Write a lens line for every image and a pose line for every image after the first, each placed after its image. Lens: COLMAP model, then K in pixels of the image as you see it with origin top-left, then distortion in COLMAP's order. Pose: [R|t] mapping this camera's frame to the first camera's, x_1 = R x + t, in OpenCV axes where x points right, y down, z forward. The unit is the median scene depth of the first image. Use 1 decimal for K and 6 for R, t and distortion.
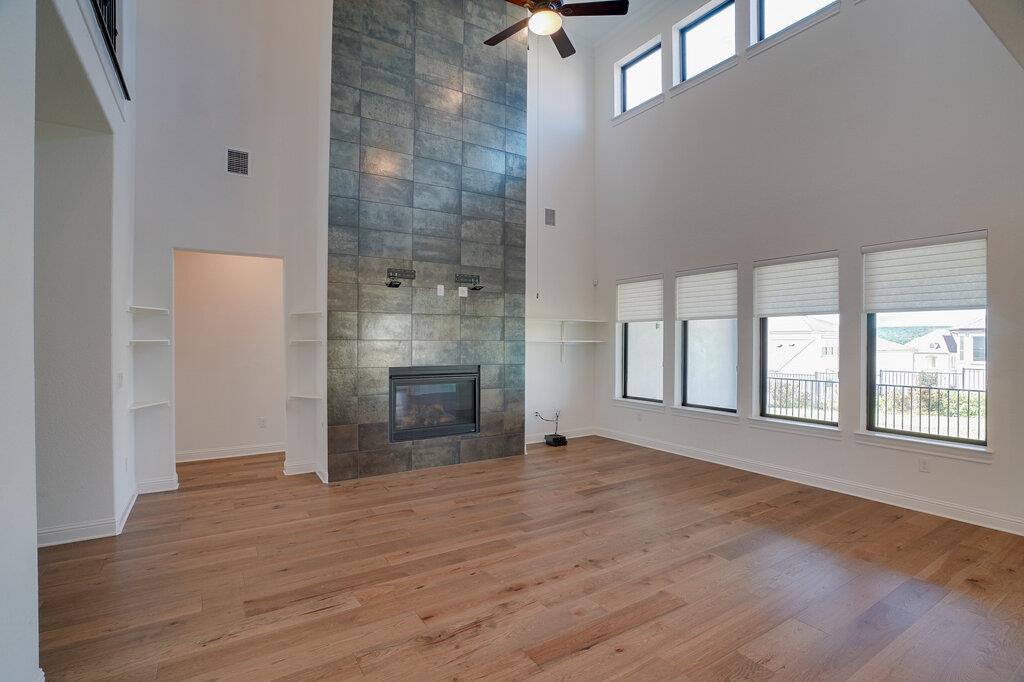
lens RADIAL K [[472.8, 0, 506.9], [0, 472.8, 344.6], [0, 0, 1]] dist [0.005802, 0.001148]
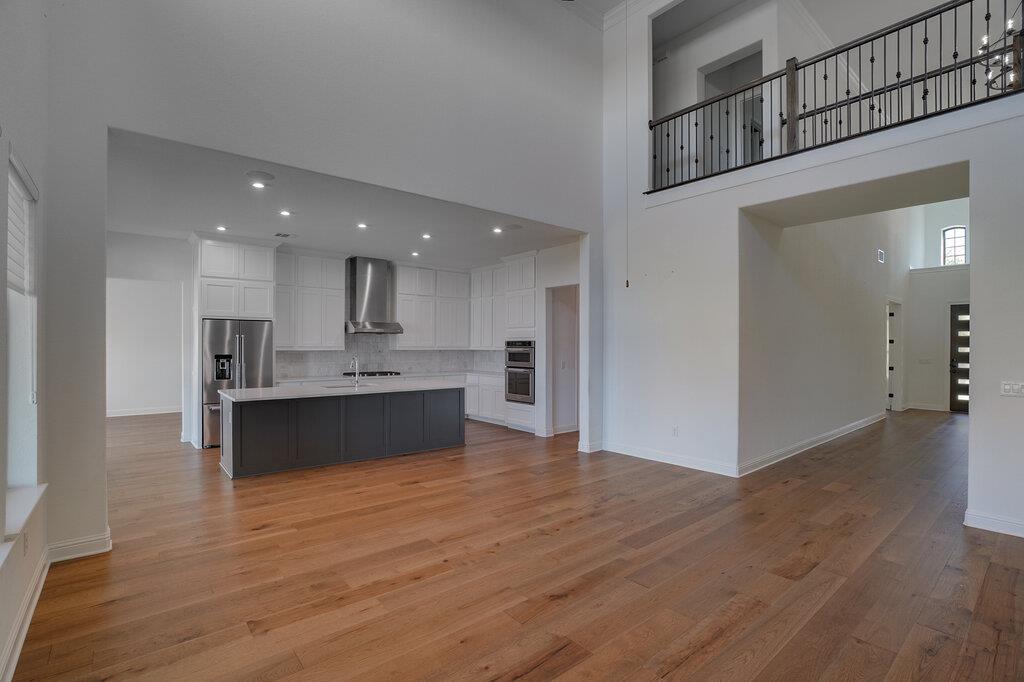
lens RADIAL K [[472.8, 0, 511.1], [0, 472.8, 340.8], [0, 0, 1]] dist [0.005802, 0.001148]
pose [[-0.990122, -0.012203, -0.139679, 0.359501], [-0.012282, 0.999925, -0.000292, -0.016767], [0.139672, 0.001426, -0.990197, 1.775411]]
